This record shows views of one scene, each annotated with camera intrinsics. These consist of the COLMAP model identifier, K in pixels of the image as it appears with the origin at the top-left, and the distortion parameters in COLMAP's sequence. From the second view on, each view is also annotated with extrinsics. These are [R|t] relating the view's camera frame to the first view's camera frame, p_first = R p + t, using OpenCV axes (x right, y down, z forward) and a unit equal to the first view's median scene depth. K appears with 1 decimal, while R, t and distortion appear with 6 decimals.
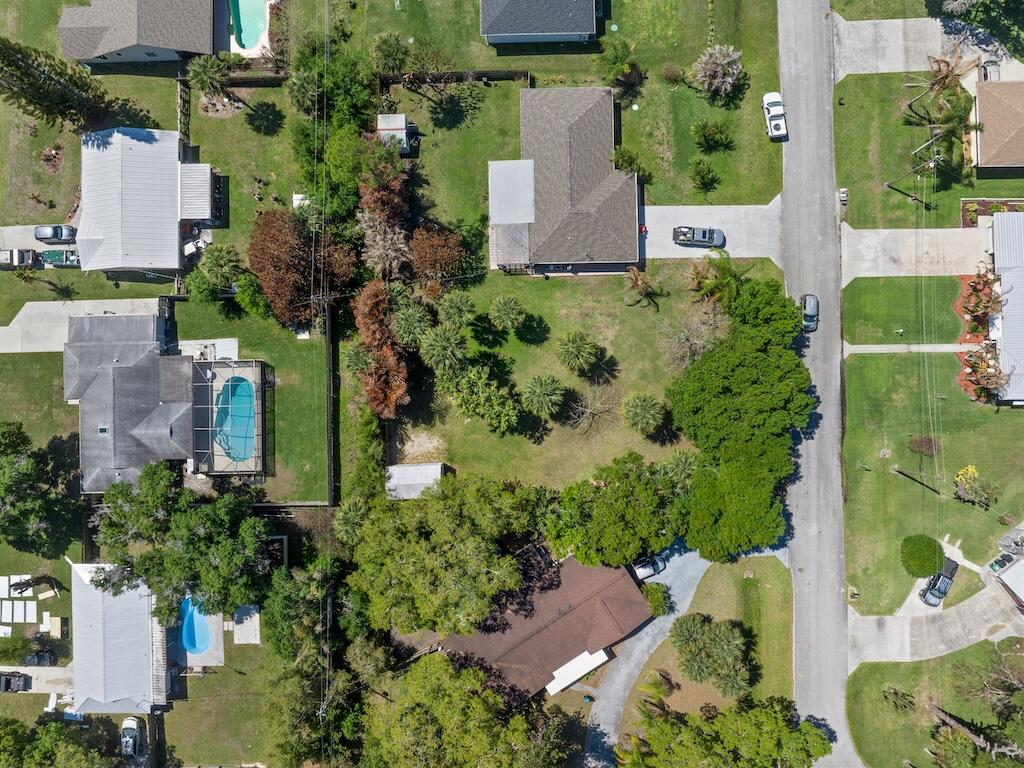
lens RADIAL K [[727.4, 0, 520.4], [0, 727.4, 386.5], [0, 0, 1]] dist [-0.036192, 0.001252]
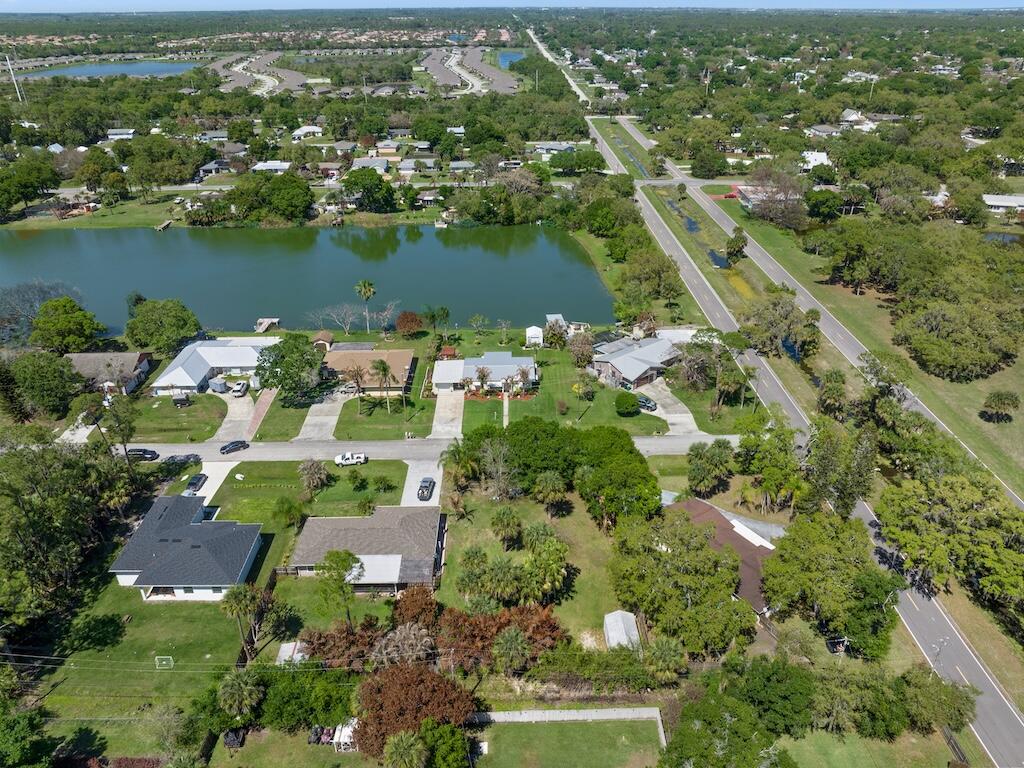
lens RADIAL K [[727.4, 0, 520.4], [0, 727.4, 386.5], [0, 0, 1]] dist [-0.036192, 0.001252]
pose [[-0.007564, -0.453250, 0.891351, -0.935131], [0.999954, 0.001810, 0.009406, -0.033867], [-0.005877, 0.891381, 0.453216, 0.169991]]
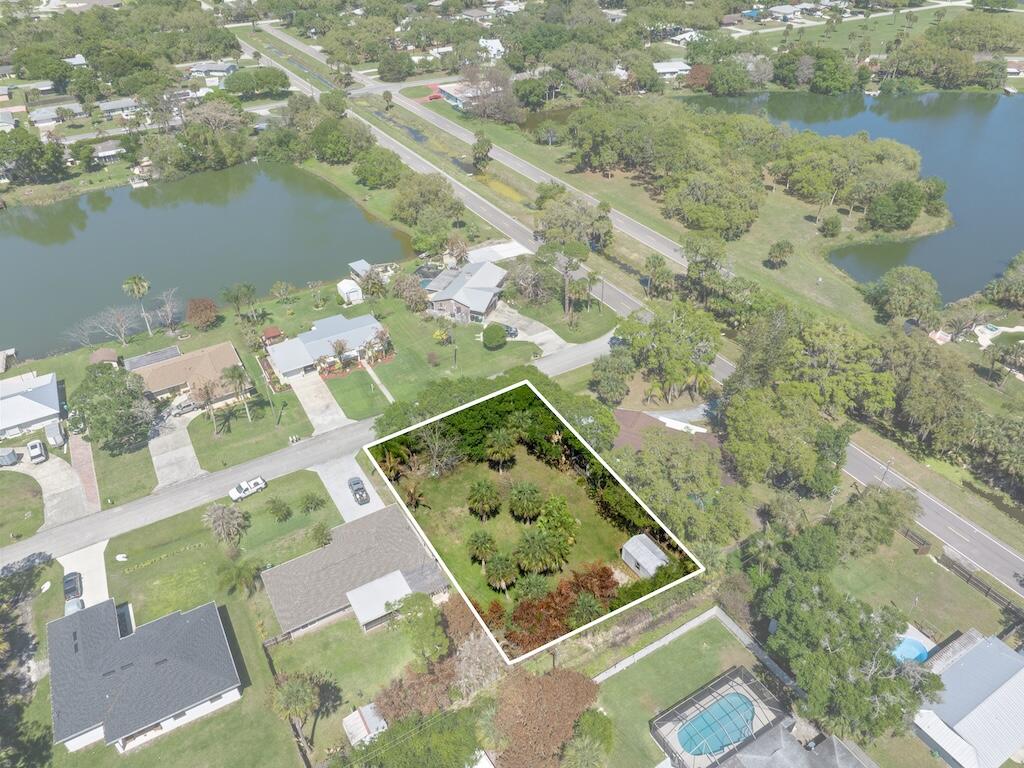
lens RADIAL K [[727.4, 0, 520.4], [0, 727.4, 386.5], [0, 0, 1]] dist [-0.036192, 0.001252]
pose [[-0.503041, -0.484834, 0.715461, -0.725278], [0.864167, -0.294490, 0.408034, -0.427010], [0.012867, 0.823536, 0.567118, 0.122413]]
